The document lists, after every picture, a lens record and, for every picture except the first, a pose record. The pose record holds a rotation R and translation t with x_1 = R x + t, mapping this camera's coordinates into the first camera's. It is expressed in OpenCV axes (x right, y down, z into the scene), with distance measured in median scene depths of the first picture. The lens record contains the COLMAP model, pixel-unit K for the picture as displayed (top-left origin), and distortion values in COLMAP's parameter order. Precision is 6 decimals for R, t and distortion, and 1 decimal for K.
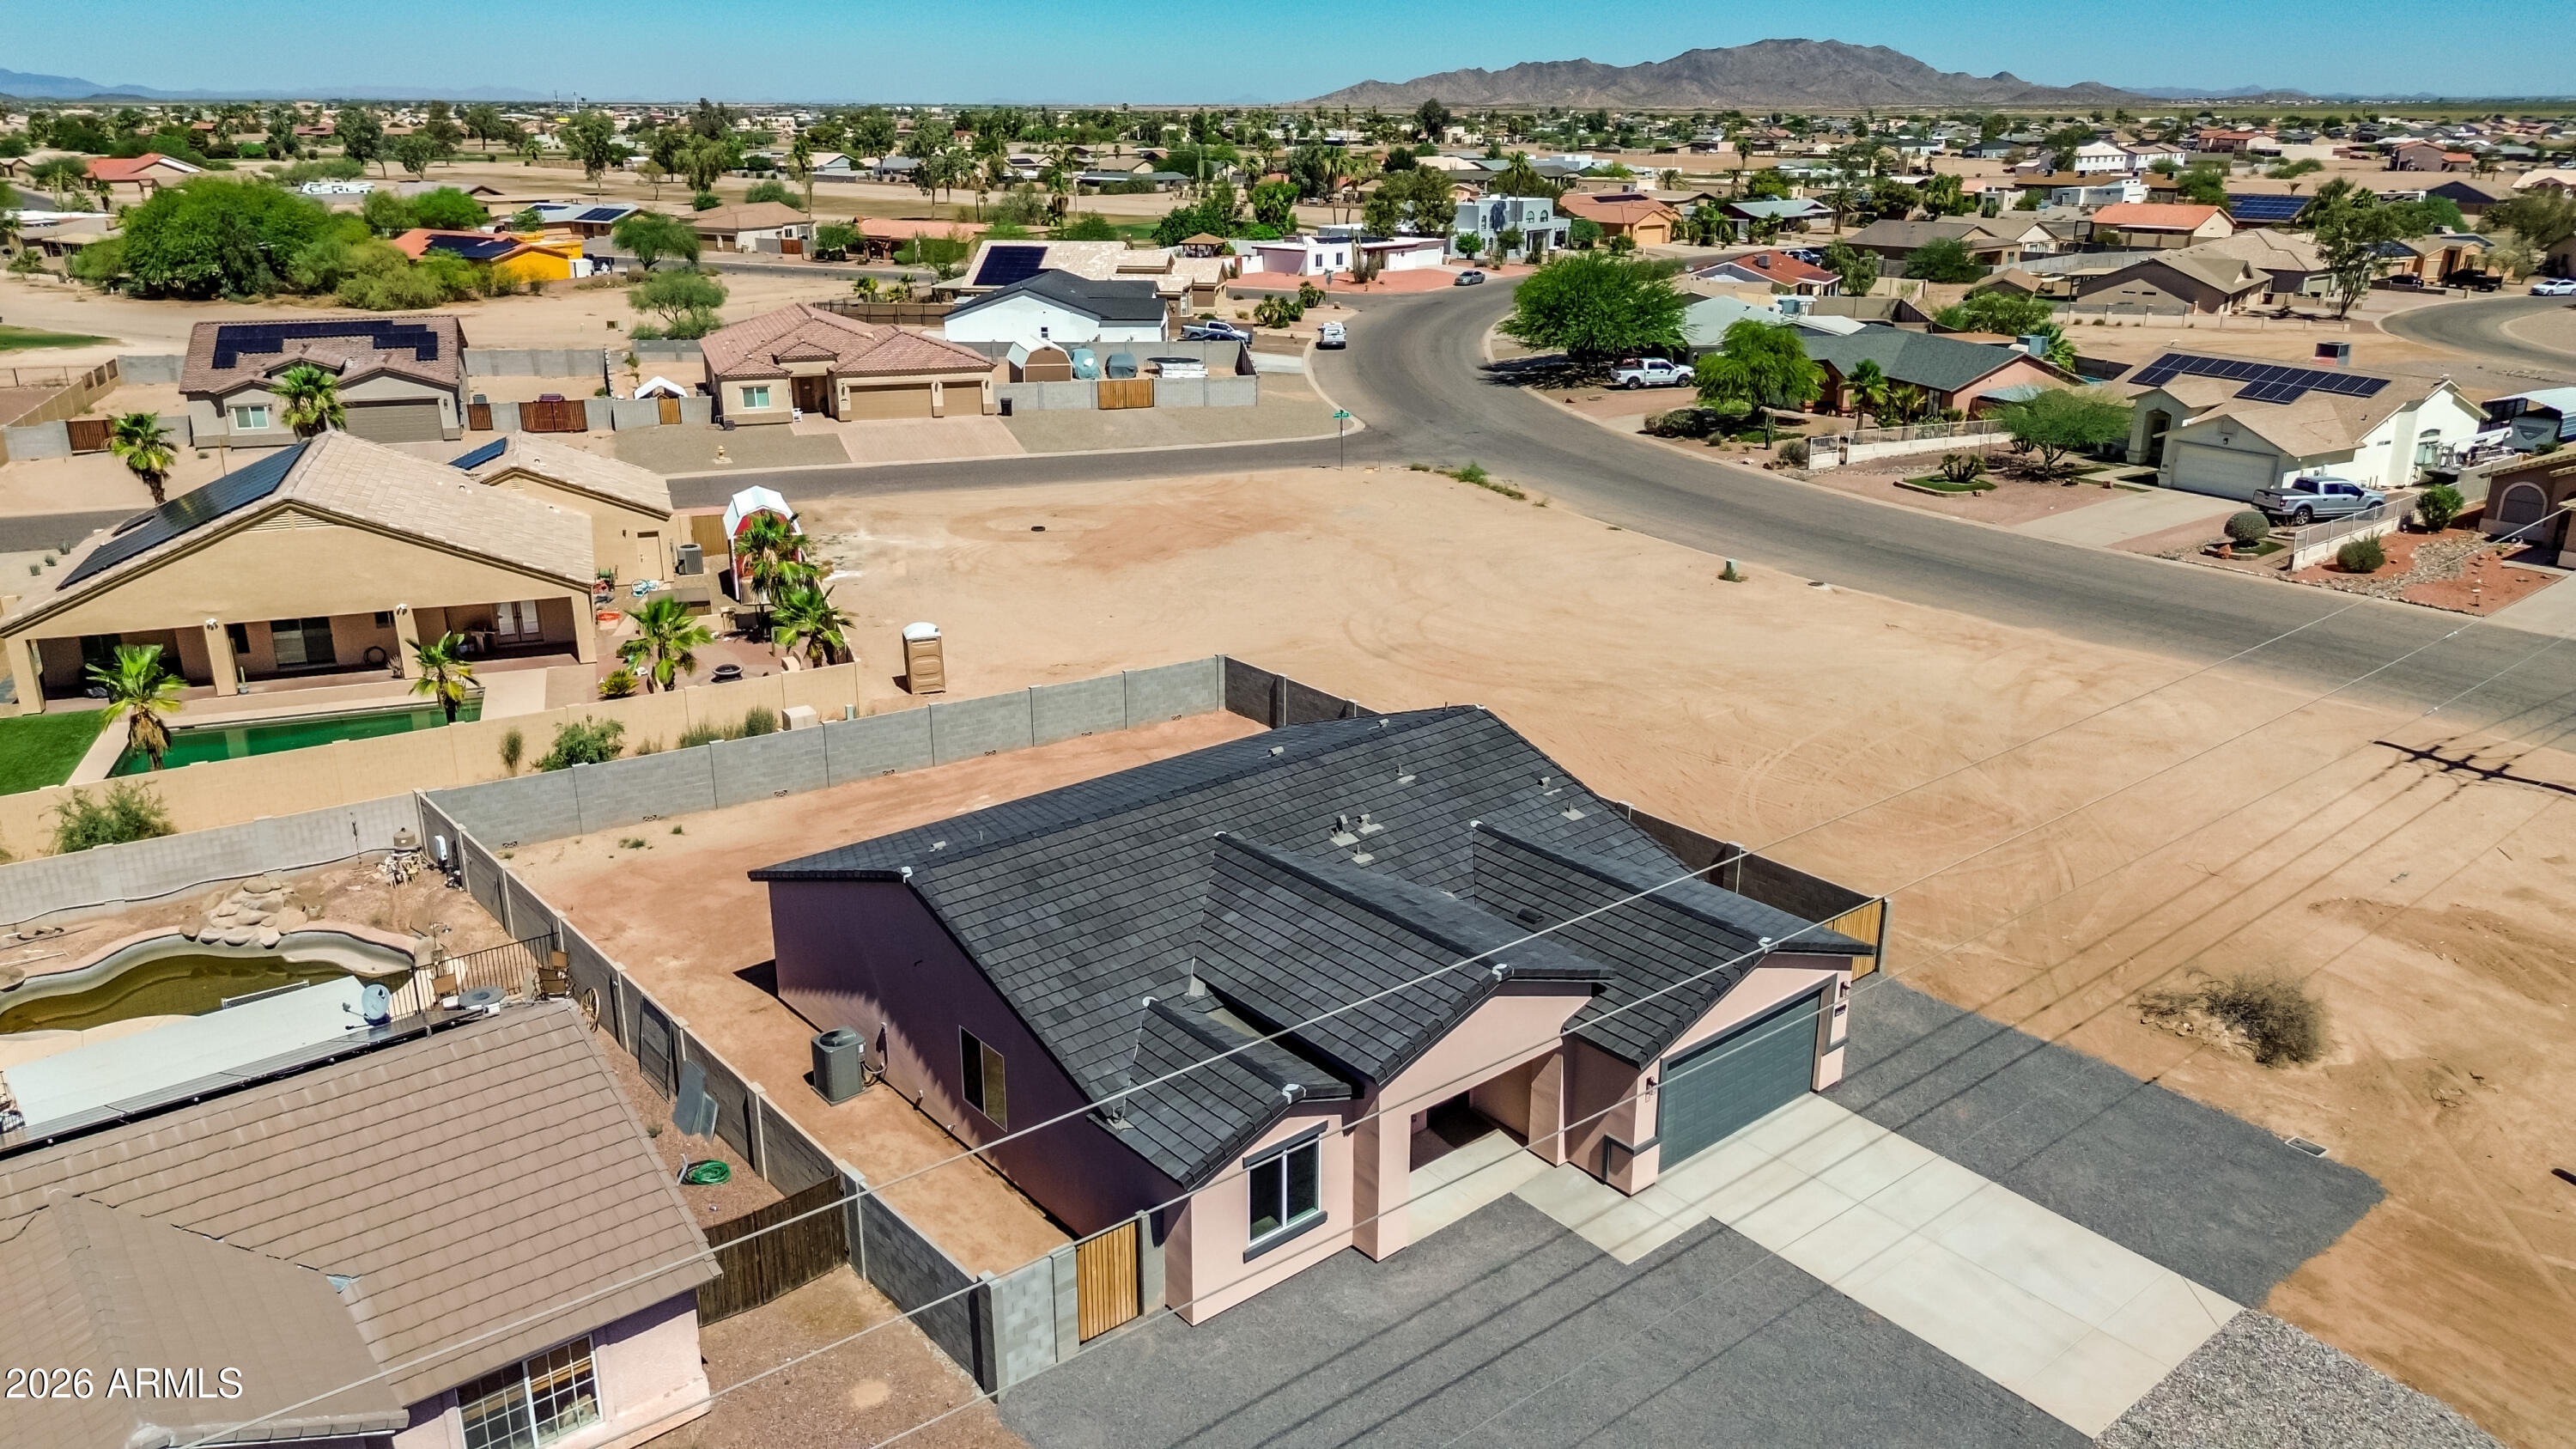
lens RADIAL K [[1828.0, 0, 1281.1], [0, 1828.0, 730.5], [0, 0, 1]] dist [0.066708, -0.059910]
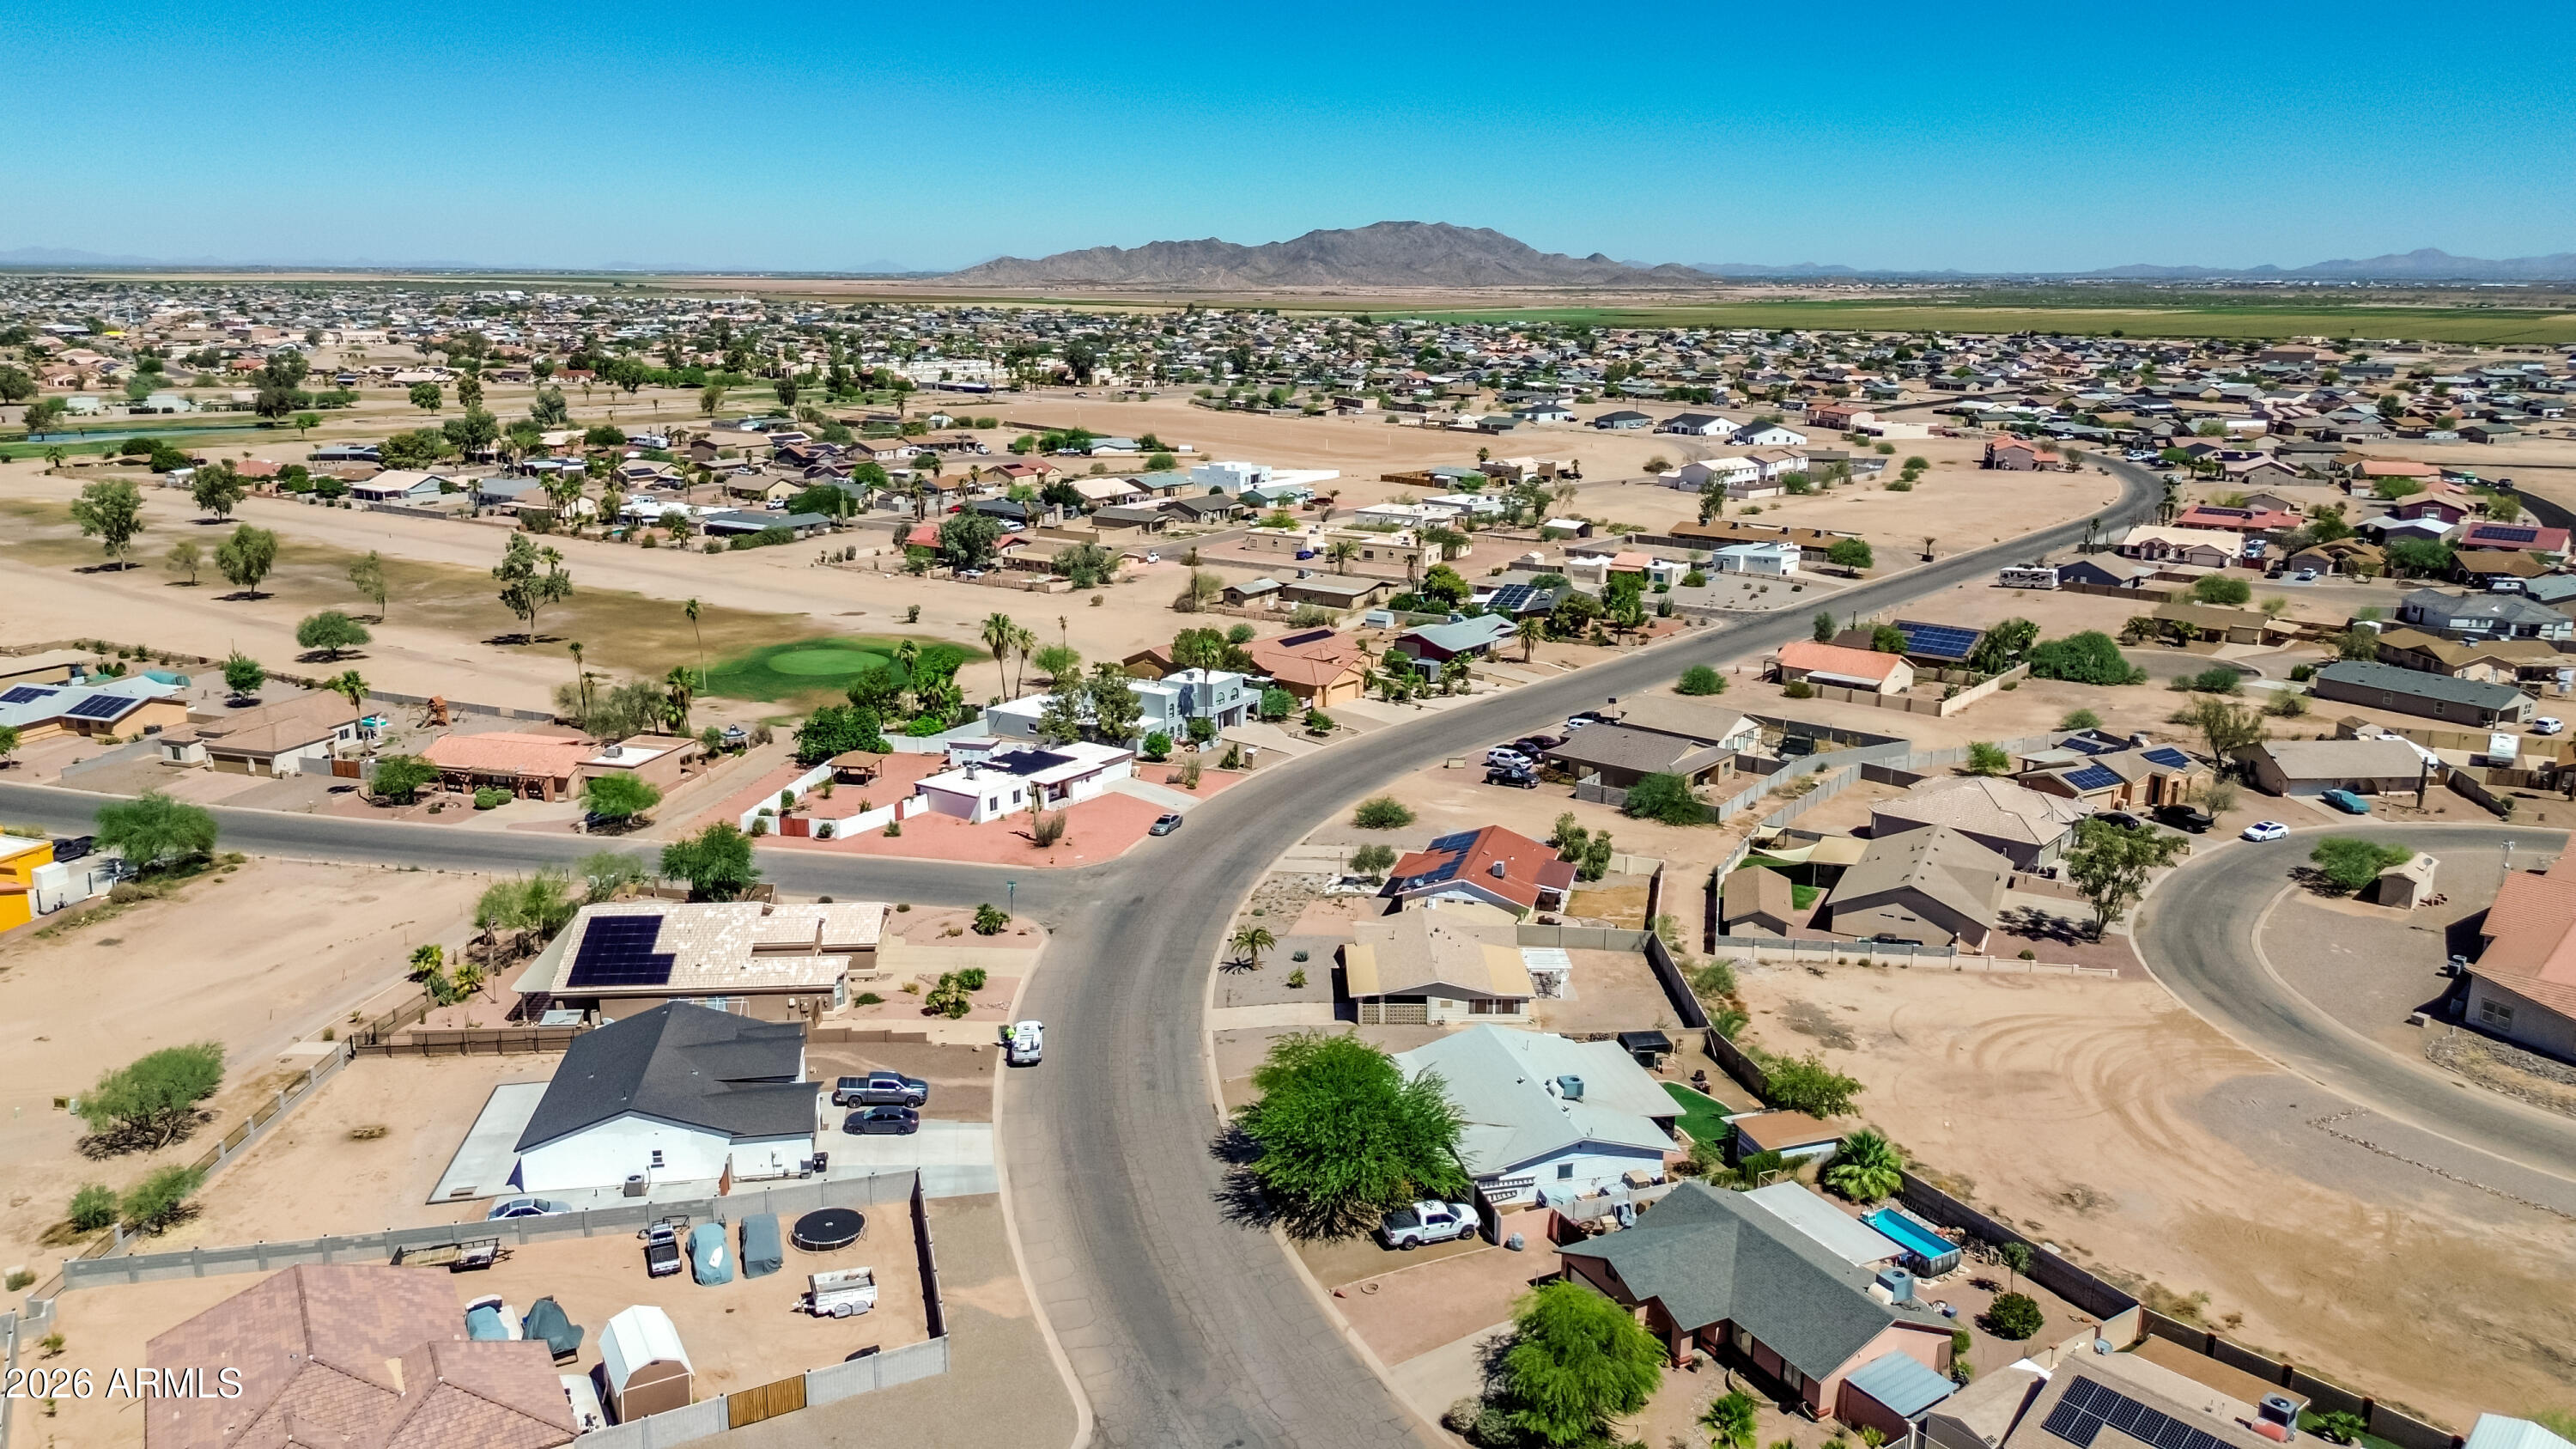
lens RADIAL K [[1828.0, 0, 1281.1], [0, 1828.0, 730.5], [0, 0, 1]] dist [0.066708, -0.059910]
pose [[0.981998, -0.042723, 0.183997, -0.003332], [0.057144, 0.995635, -0.073797, -0.192627], [-0.180041, 0.082983, 0.980152, 0.100359]]
